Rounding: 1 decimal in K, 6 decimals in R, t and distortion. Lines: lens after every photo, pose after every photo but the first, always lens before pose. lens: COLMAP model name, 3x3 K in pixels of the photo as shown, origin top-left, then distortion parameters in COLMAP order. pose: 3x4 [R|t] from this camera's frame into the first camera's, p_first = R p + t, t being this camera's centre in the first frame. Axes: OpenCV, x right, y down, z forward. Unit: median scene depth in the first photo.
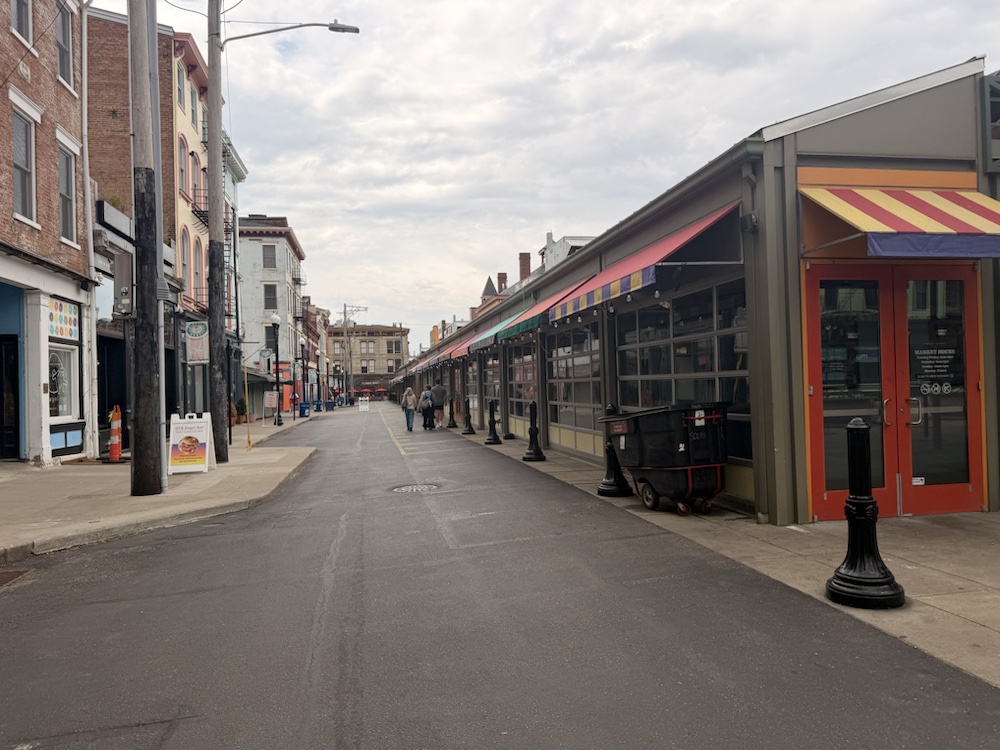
lens RADIAL K [[721.8, 0, 481.4], [0, 721.8, 378.1], [0, 0, 1]] dist [0.003359, -0.005311]
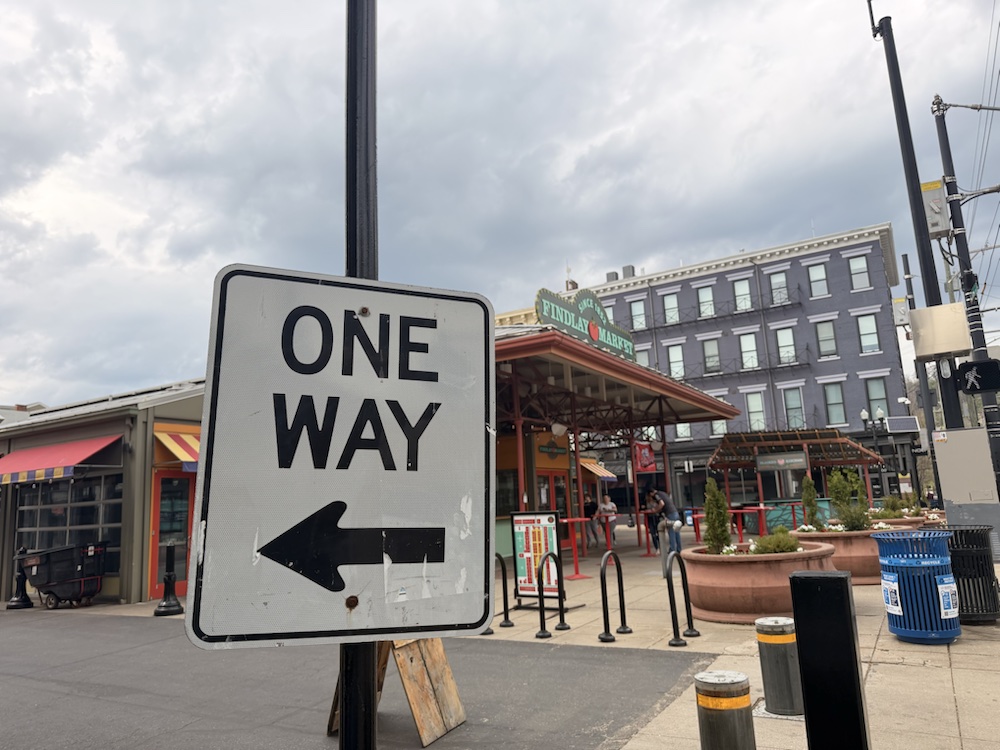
lens RADIAL K [[721.8, 0, 481.4], [0, 721.8, 378.1], [0, 0, 1]] dist [0.003359, -0.005311]
pose [[0.657900, 0.134762, 0.740950, -0.482778], [0.019704, 0.980443, -0.195816, 0.004552], [-0.752847, 0.143427, 0.642378, -1.026133]]
